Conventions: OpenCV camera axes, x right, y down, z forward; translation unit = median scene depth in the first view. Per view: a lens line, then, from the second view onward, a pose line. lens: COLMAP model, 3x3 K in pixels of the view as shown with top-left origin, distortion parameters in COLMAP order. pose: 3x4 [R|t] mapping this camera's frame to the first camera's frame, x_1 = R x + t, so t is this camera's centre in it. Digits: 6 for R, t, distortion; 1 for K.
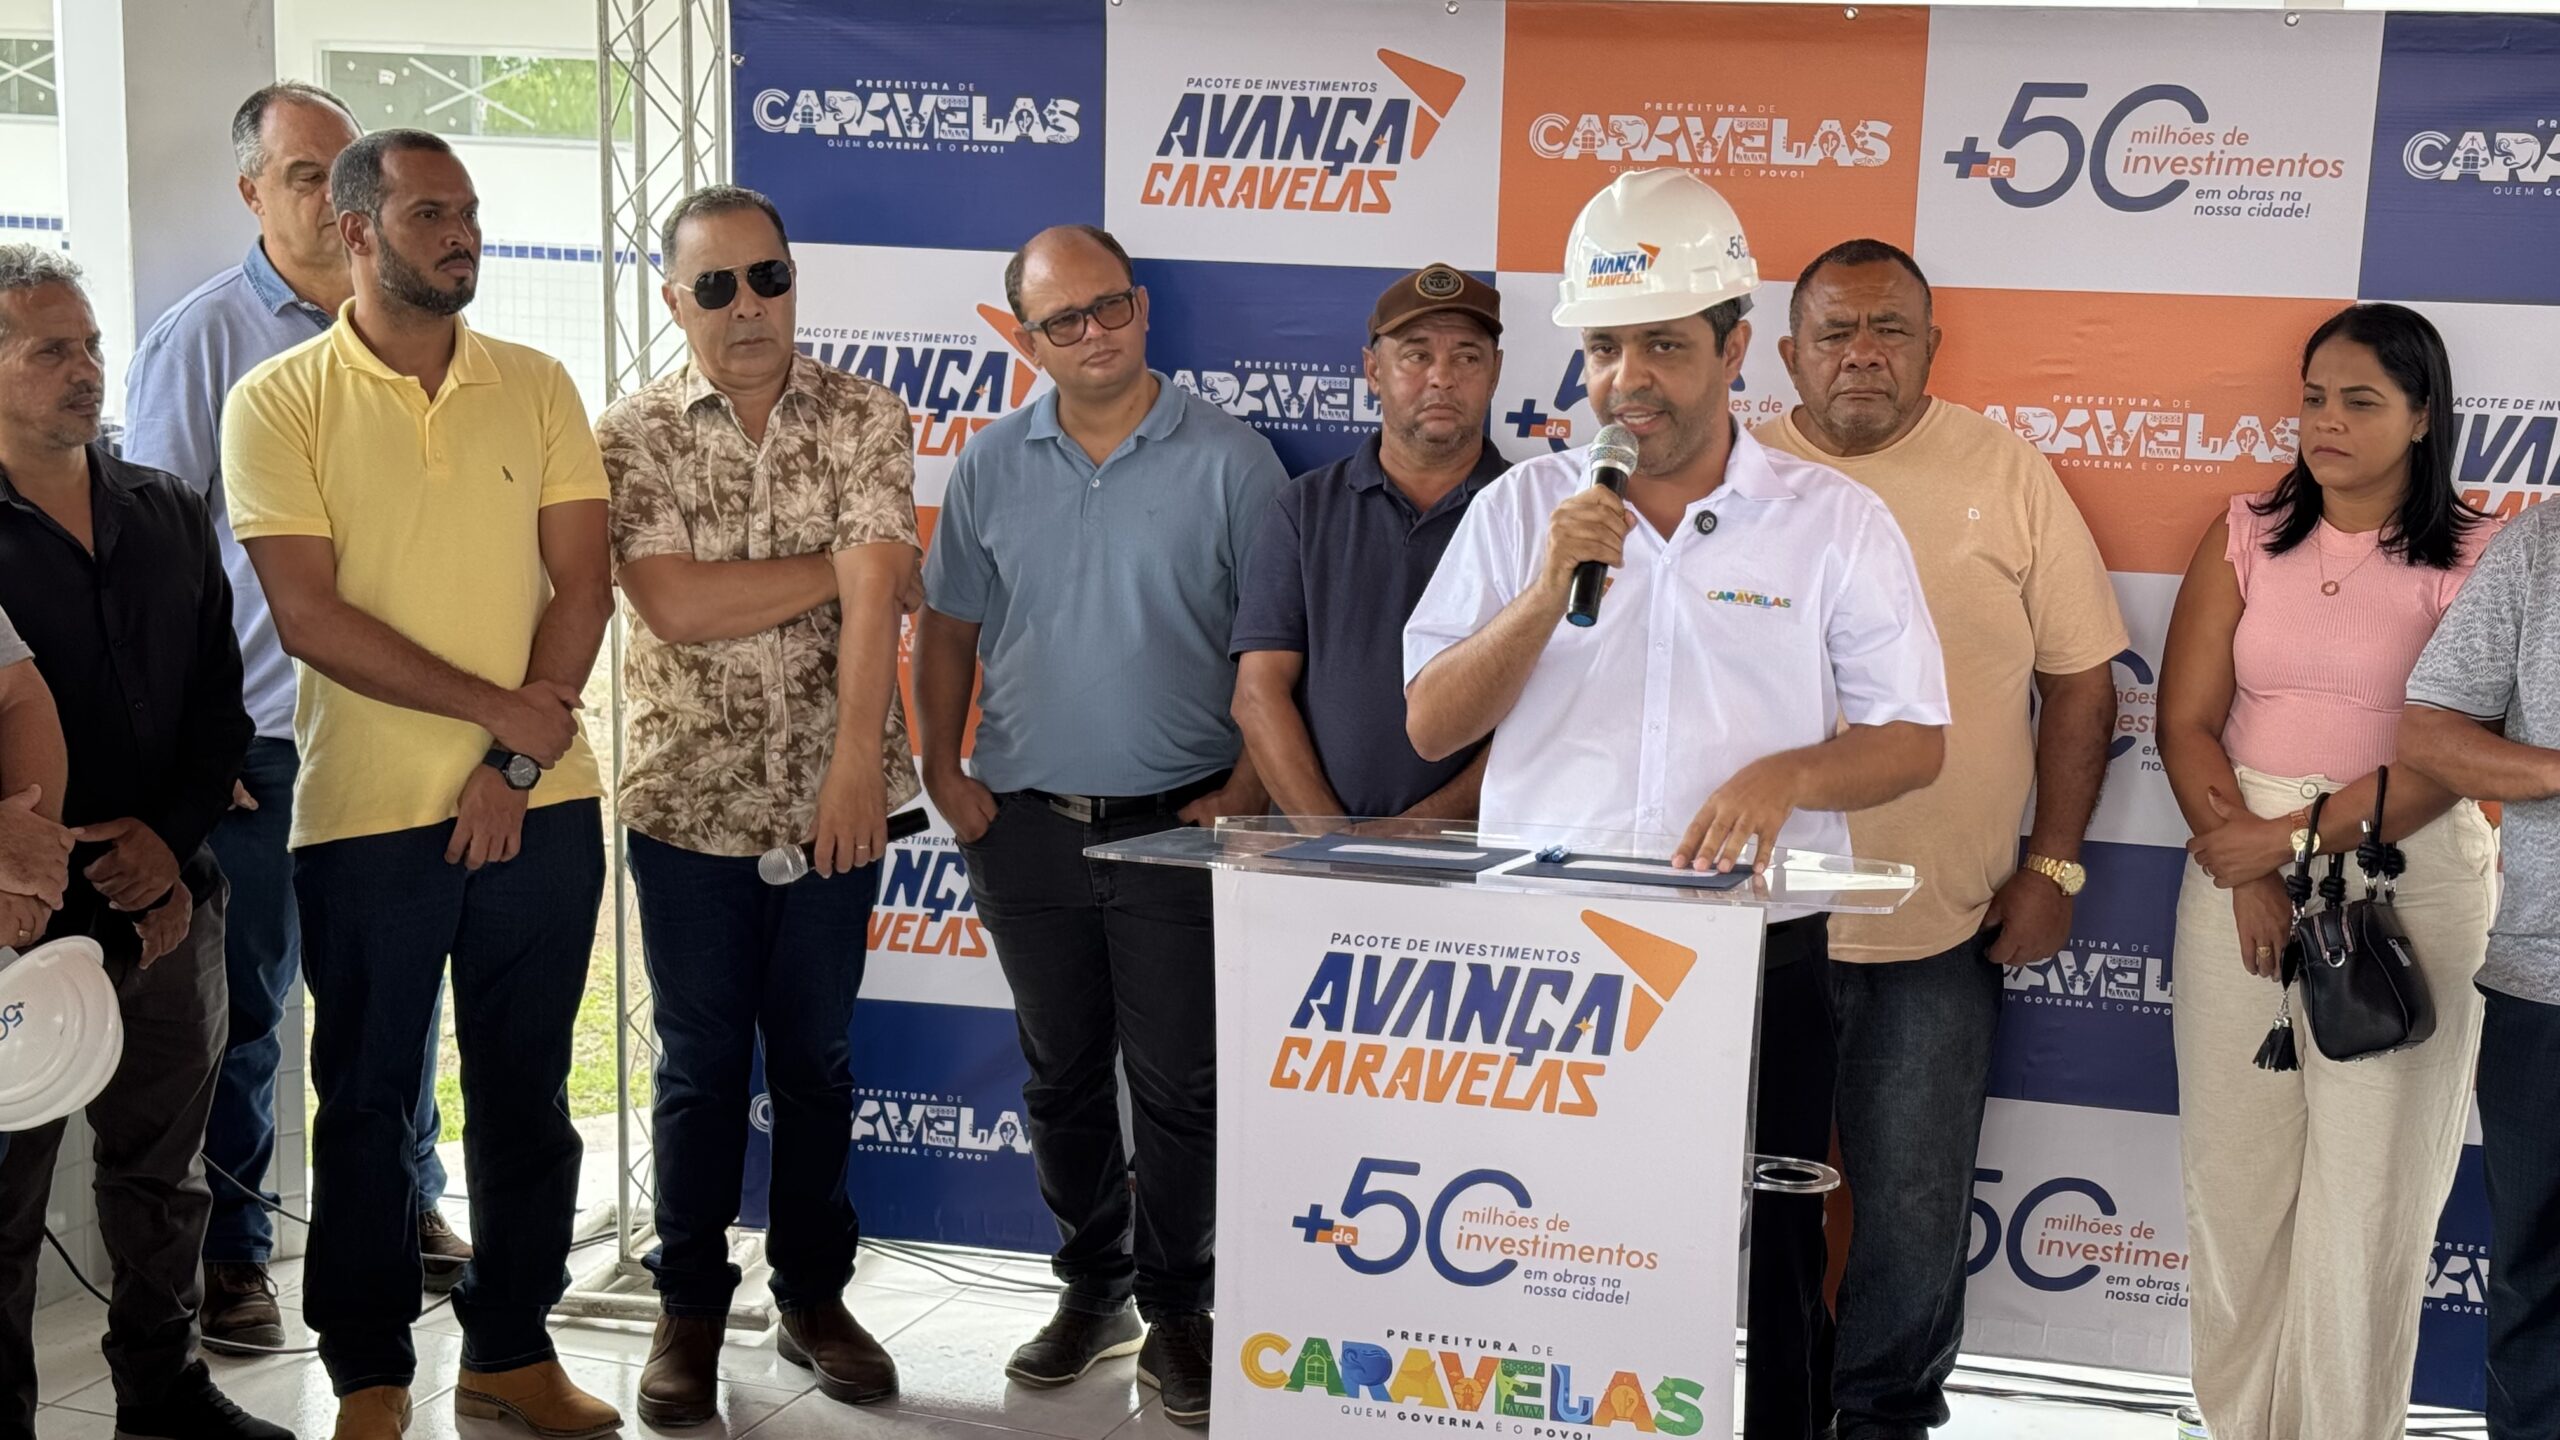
lens RADIAL K [[3504.9, 0, 1290.9], [0, 3504.9, 753.7], [0, 0, 1]] dist [0.161454, -0.076289]
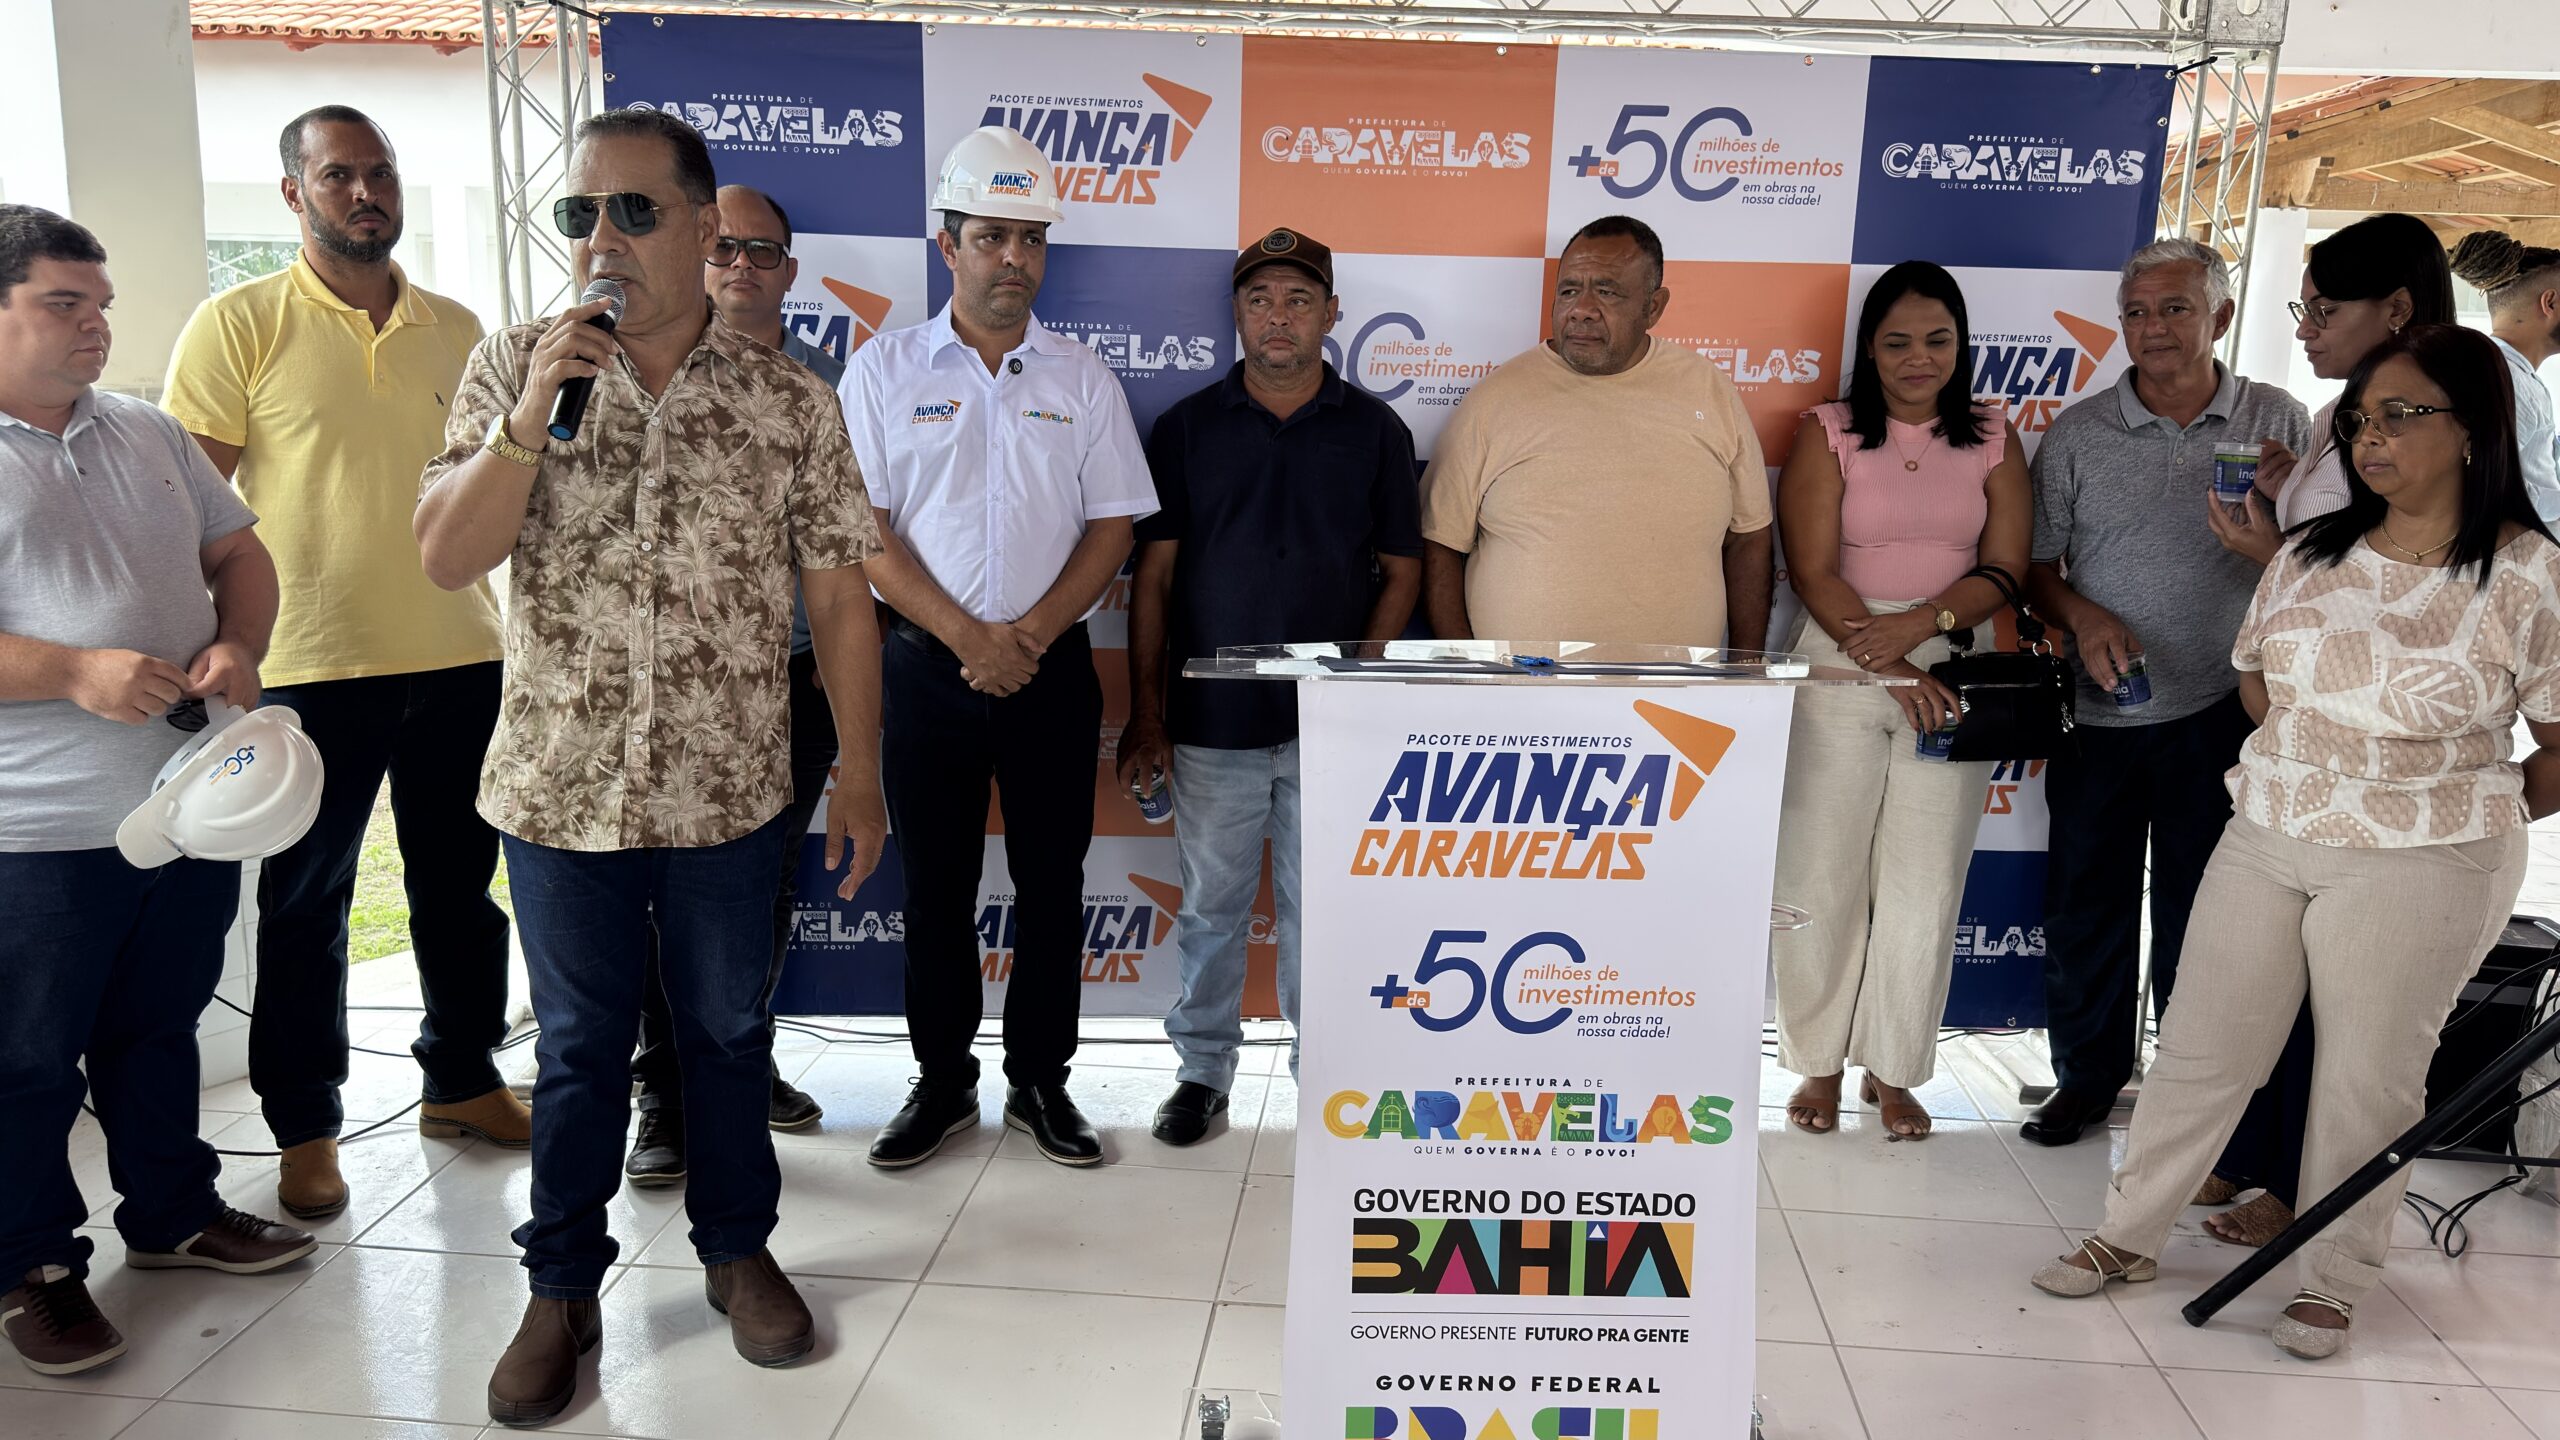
lens RADIAL K [[1925.2, 0, 1261.3], [0, 1925.2, 723.5], [0, 0, 1]] dist [0.208794, -0.499659]
pose [[0.962123, -0.056255, 0.266747, -0.196956], [0.049252, 0.998245, 0.032874, 0.024462], [-0.268128, -0.018491, 0.963206, 0.411138]]
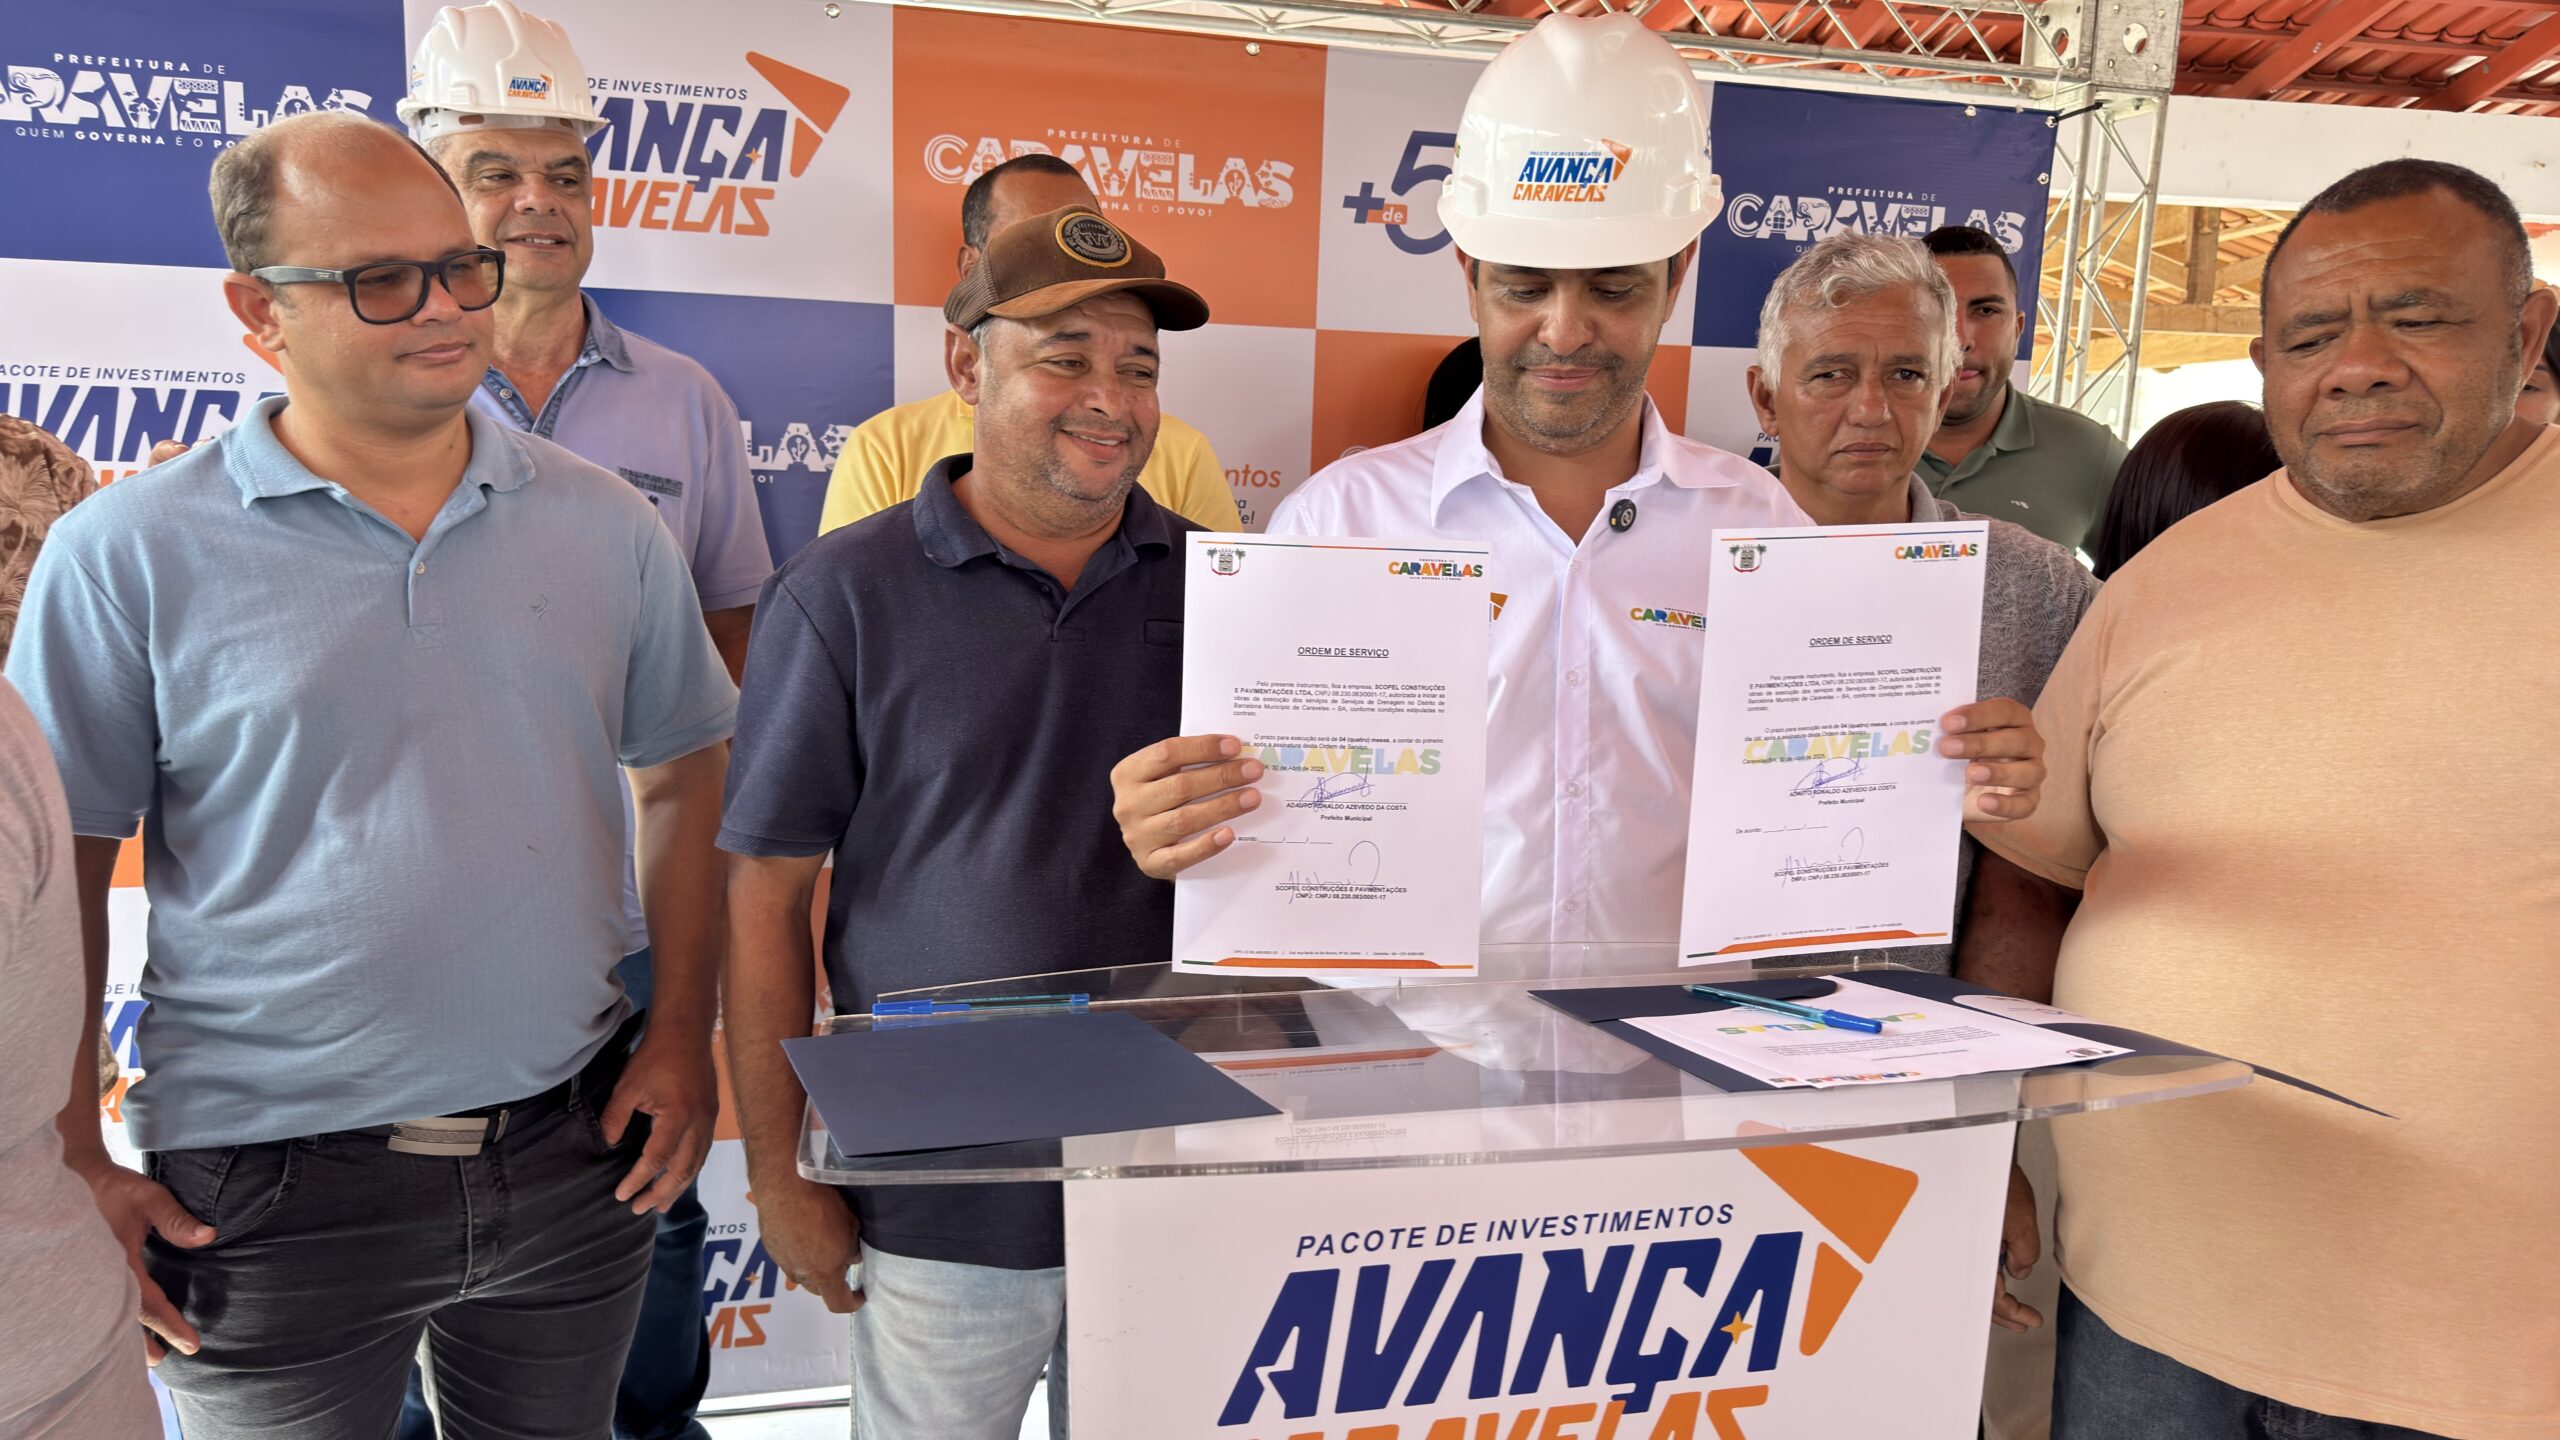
lens RADIAL K [[1795.1, 0, 1316.9], [0, 1795.1, 717.0], [0, 0, 1]] dist [0.178756, -0.390920]
pose [[0.882099, -0.069633, 0.465888, -0.108076], [0.078153, 0.996941, 0.001031, -0.027661], [-0.464535, 0.035501, 0.884843, 0.743461]]
